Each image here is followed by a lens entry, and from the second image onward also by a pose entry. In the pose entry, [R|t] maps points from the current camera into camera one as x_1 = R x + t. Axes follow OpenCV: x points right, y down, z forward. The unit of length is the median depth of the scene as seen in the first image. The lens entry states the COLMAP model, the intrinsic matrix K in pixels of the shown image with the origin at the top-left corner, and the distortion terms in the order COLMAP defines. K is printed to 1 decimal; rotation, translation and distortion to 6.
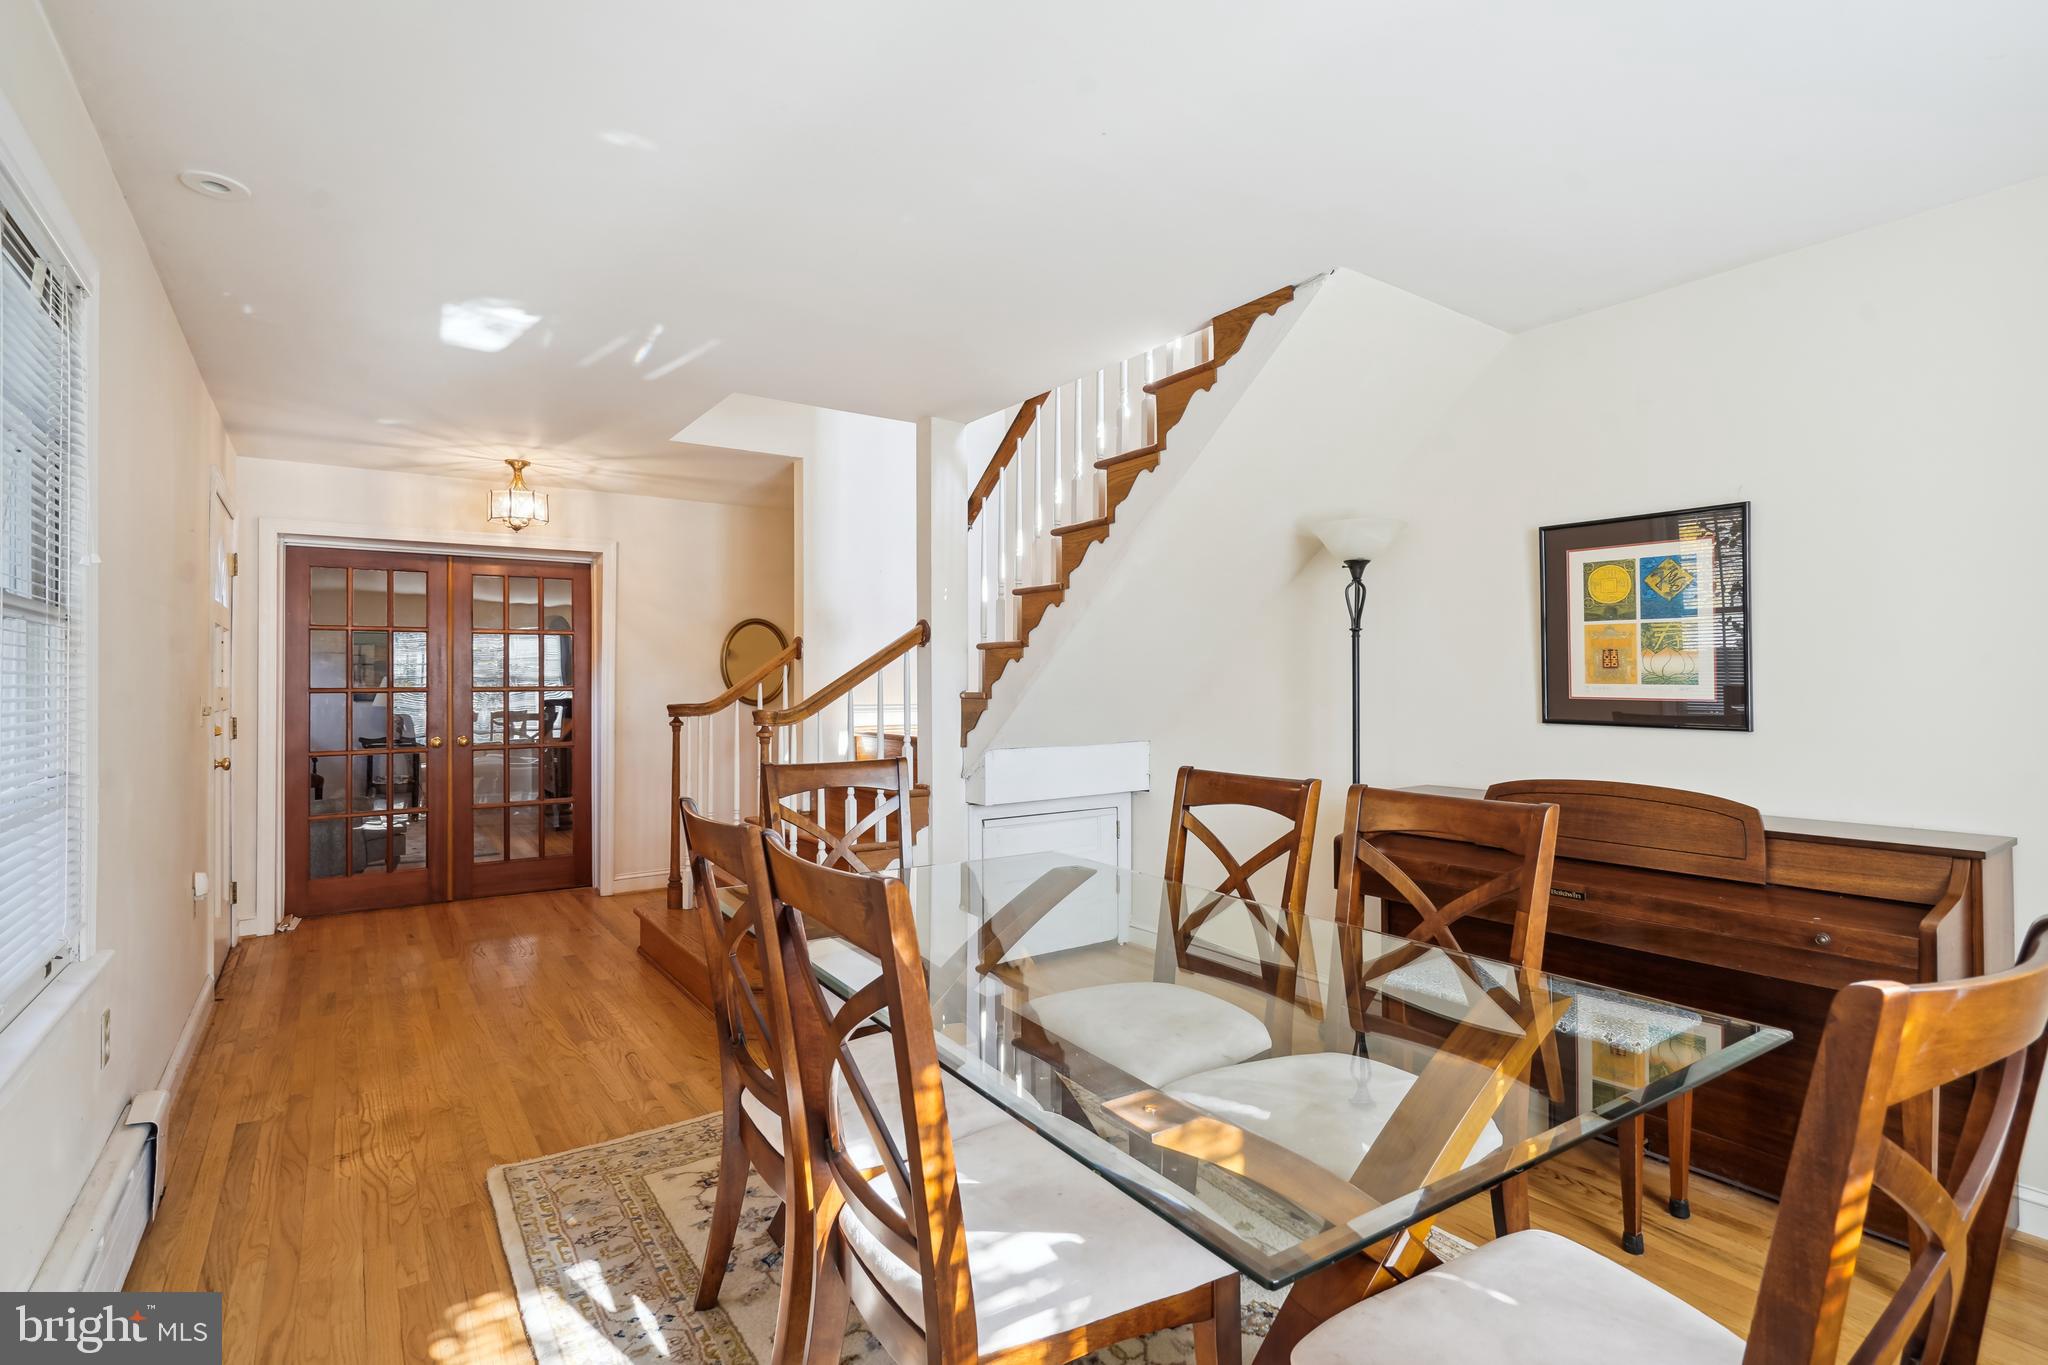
lens RADIAL K [[935.1, 0, 1013.6], [0, 935.1, 679.9], [0, 0, 1]] dist [-0.003693, 0.000326]
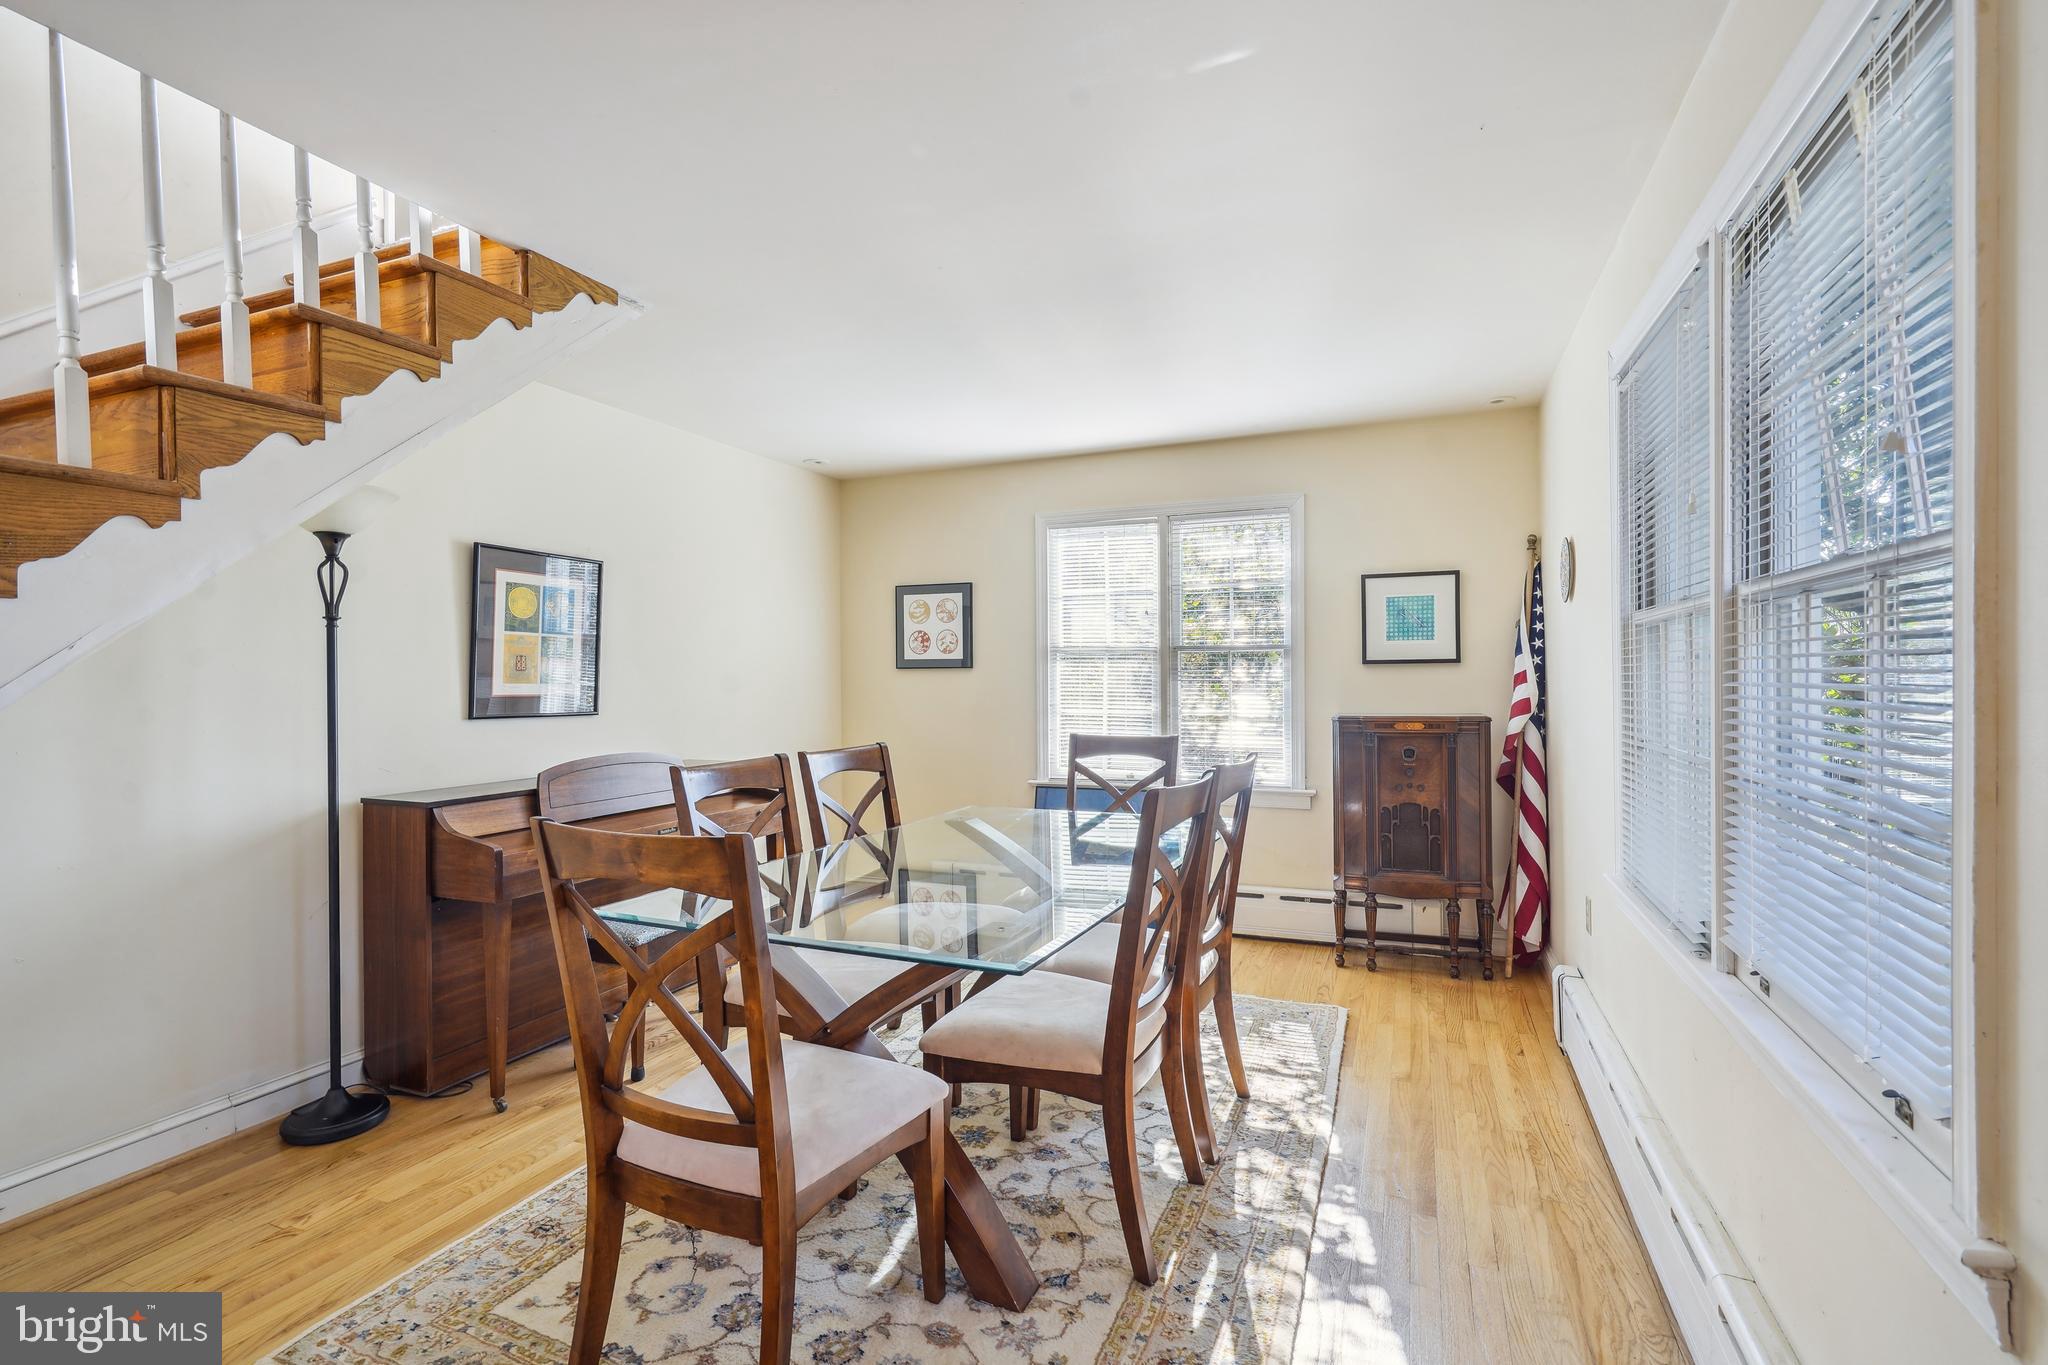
lens RADIAL K [[935.1, 0, 1017.4], [0, 935.1, 680.1], [0, 0, 1]] dist [-0.003693, 0.000326]
pose [[-0.517333, 0.004828, 0.855771, -0.867356], [0.006139, 0.999979, -0.001930, 0.006932], [-0.855762, 0.004255, -0.517352, 1.254196]]
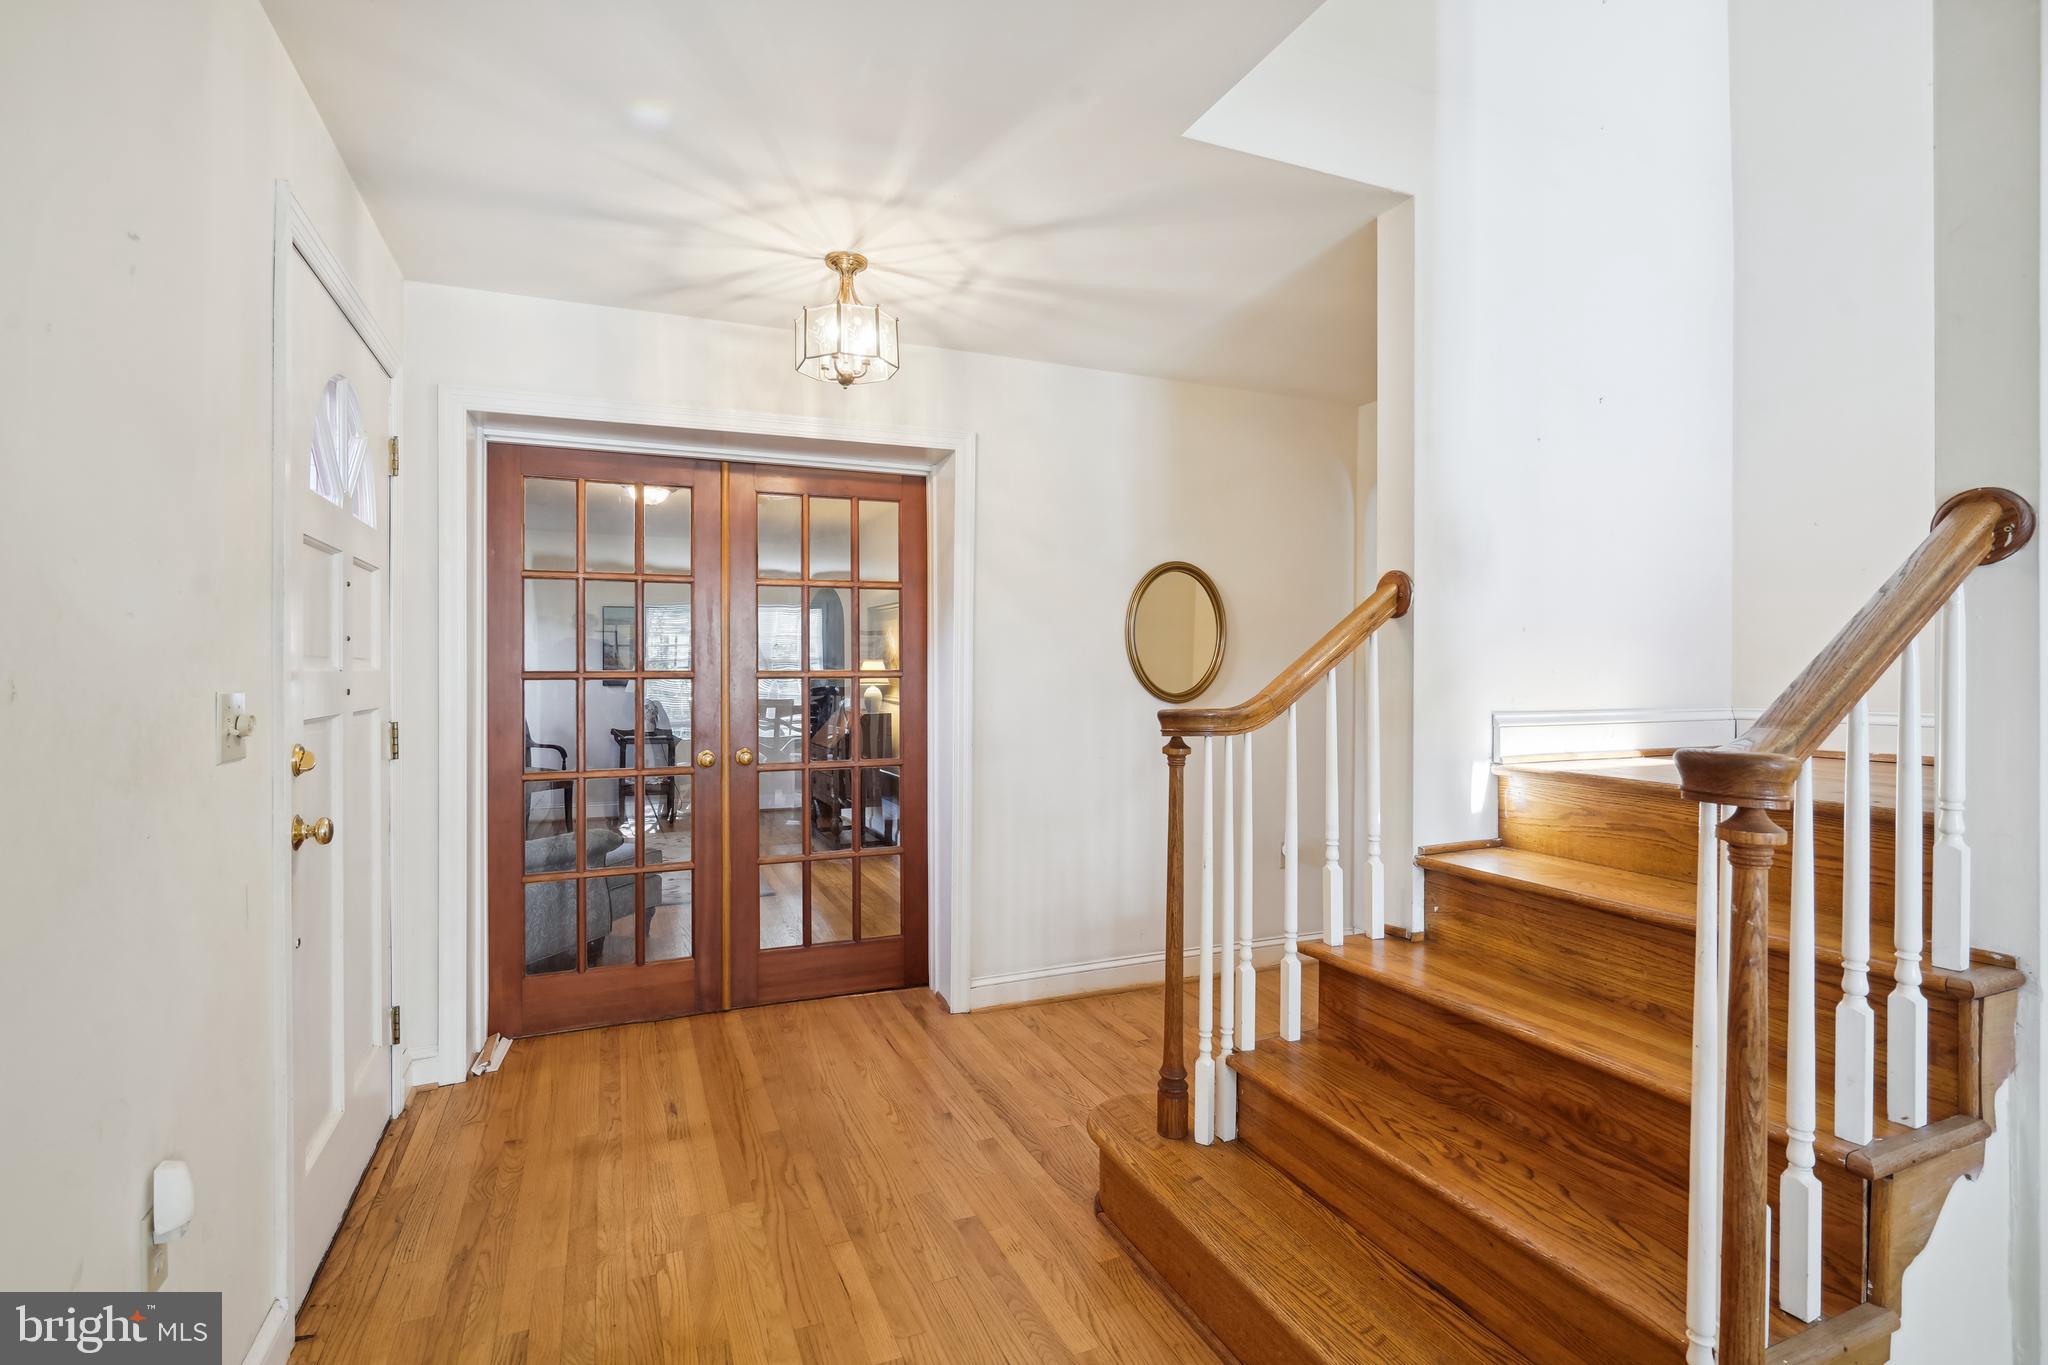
lens RADIAL K [[935.1, 0, 1027.3], [0, 935.1, 683.0], [0, 0, 1]] dist [-0.003693, 0.000326]
pose [[0.980256, 0.006488, -0.197624, -0.281430], [-0.003113, 0.999844, 0.017383, 0.004319], [0.197706, -0.016425, 0.980124, 0.425770]]
